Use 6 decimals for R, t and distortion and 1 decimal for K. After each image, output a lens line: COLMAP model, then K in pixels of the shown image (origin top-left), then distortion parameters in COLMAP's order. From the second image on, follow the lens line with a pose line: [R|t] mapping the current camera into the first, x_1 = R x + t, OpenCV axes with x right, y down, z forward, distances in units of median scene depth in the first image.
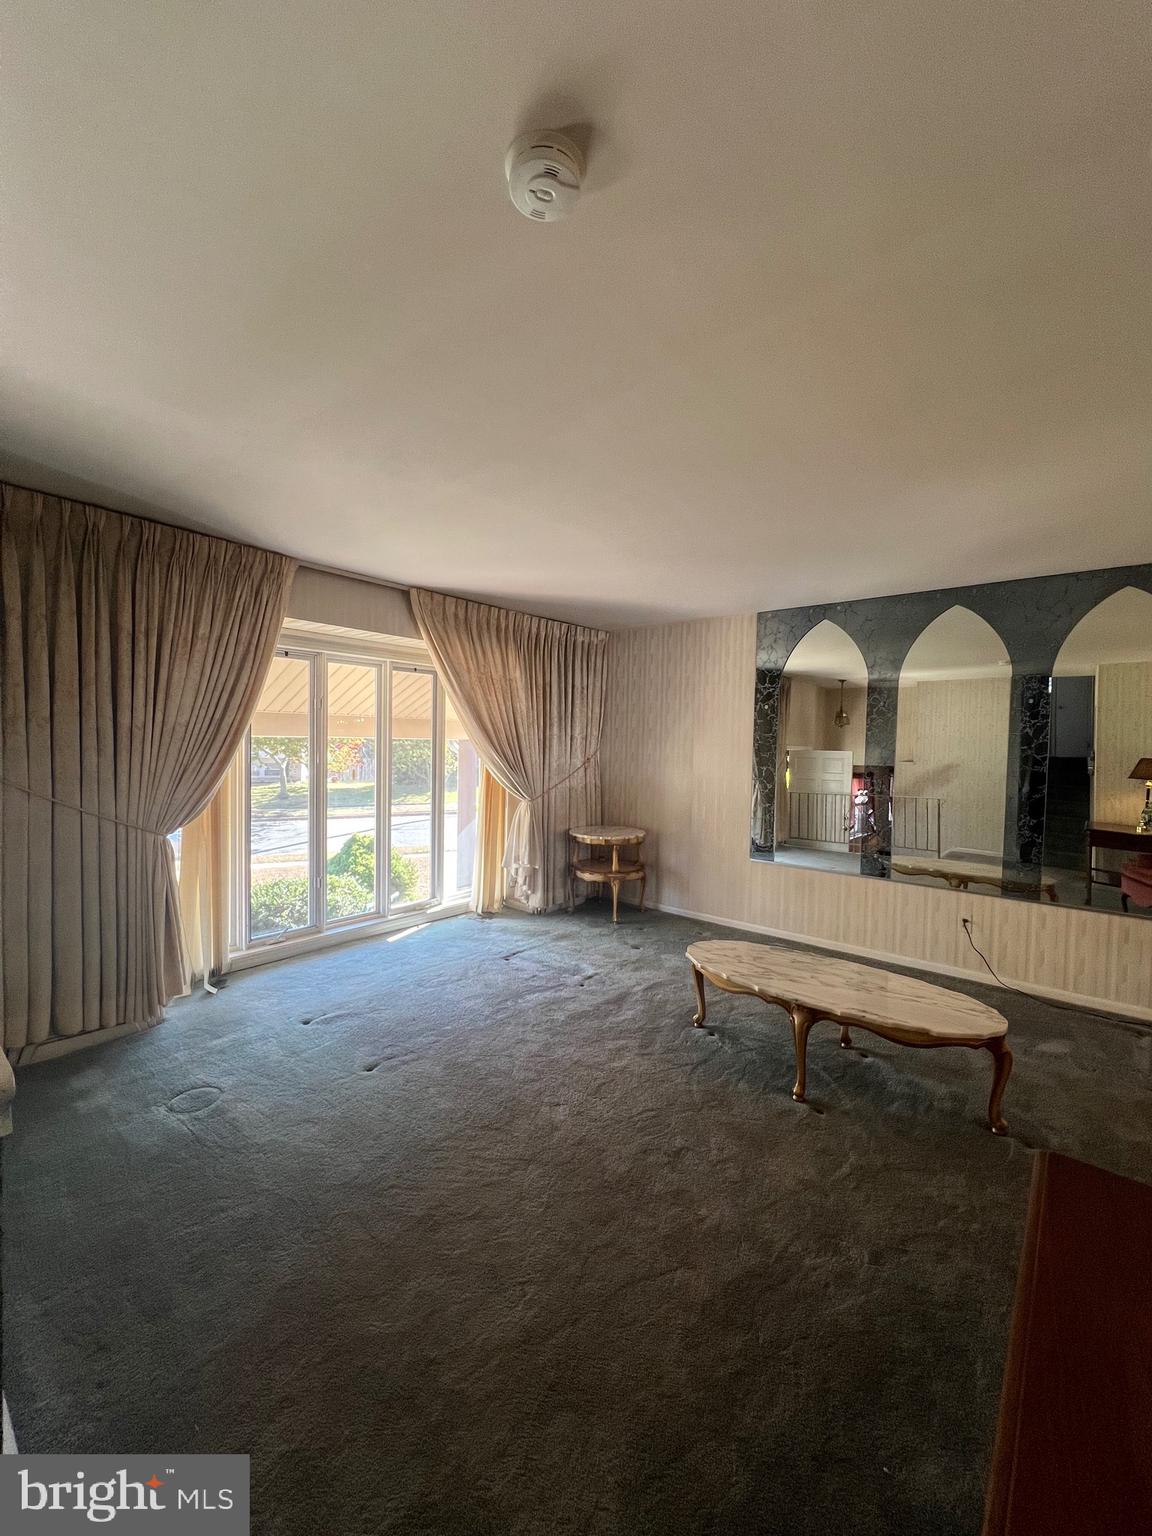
lens RADIAL K [[612.3, 0, 576.0], [0, 612.3, 768.0], [0, 0, 1]] dist [-0.000949, -0.000014]
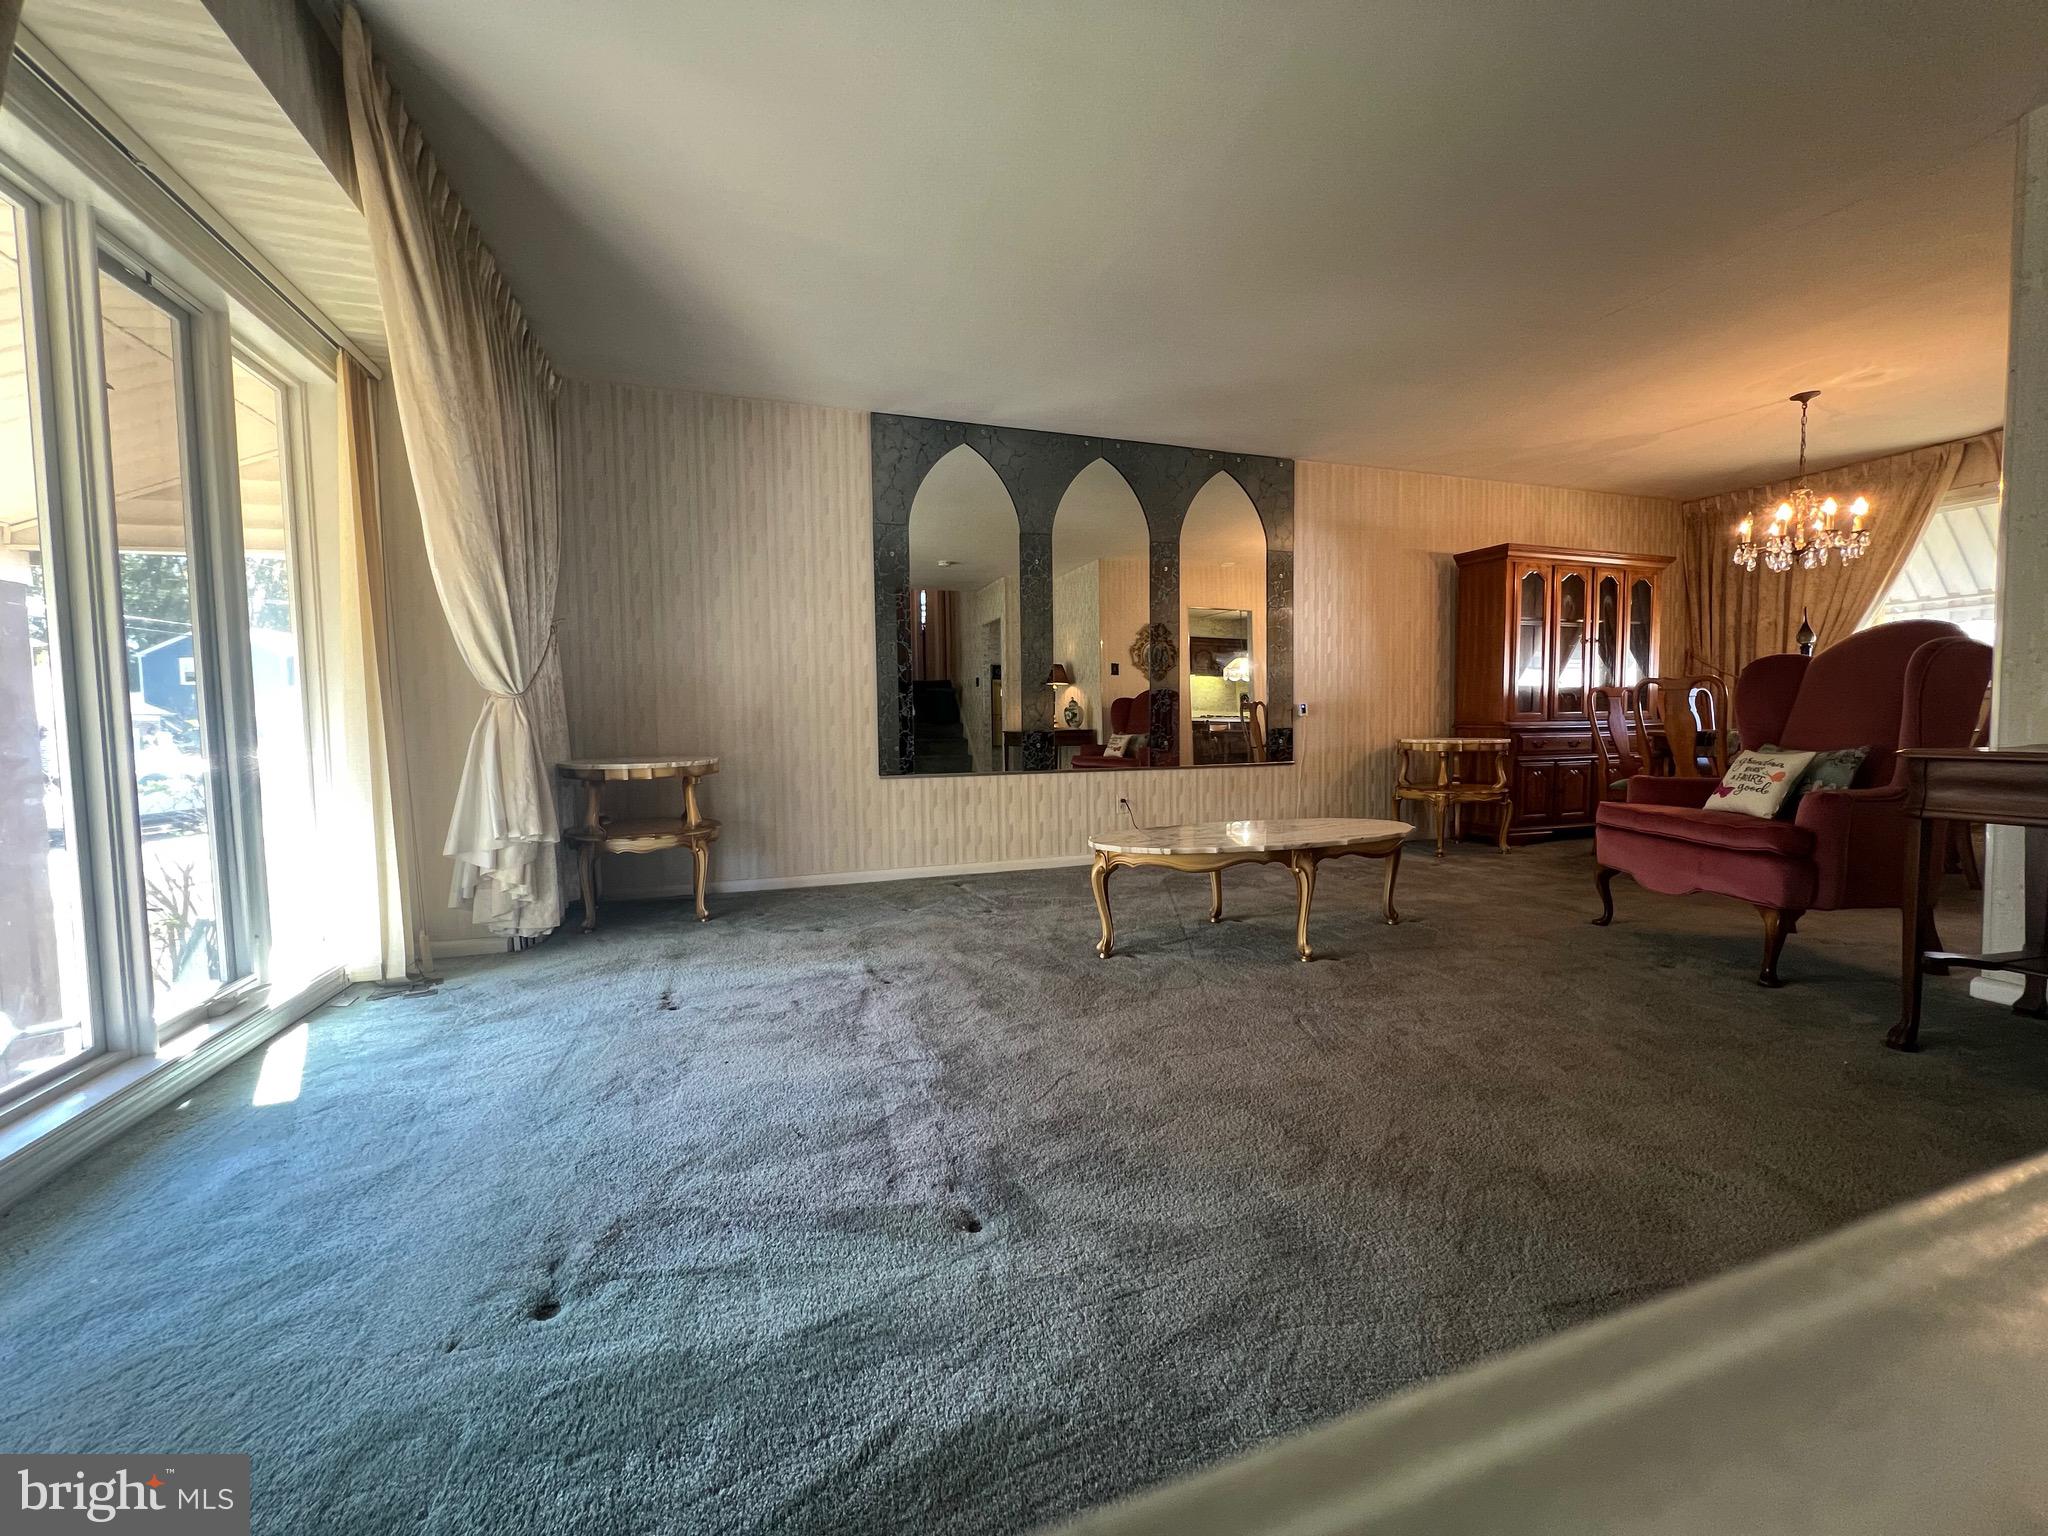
lens RADIAL K [[817.6, 0, 1024.0], [0, 817.6, 768.0], [0, 0, 1]] dist [0.017360, 0.000027]
pose [[0.512255, -0.076645, 0.855406, -0.468692], [0.056225, 0.996866, 0.055650, 0.108832], [-0.856991, 0.019588, 0.514959, 0.434453]]
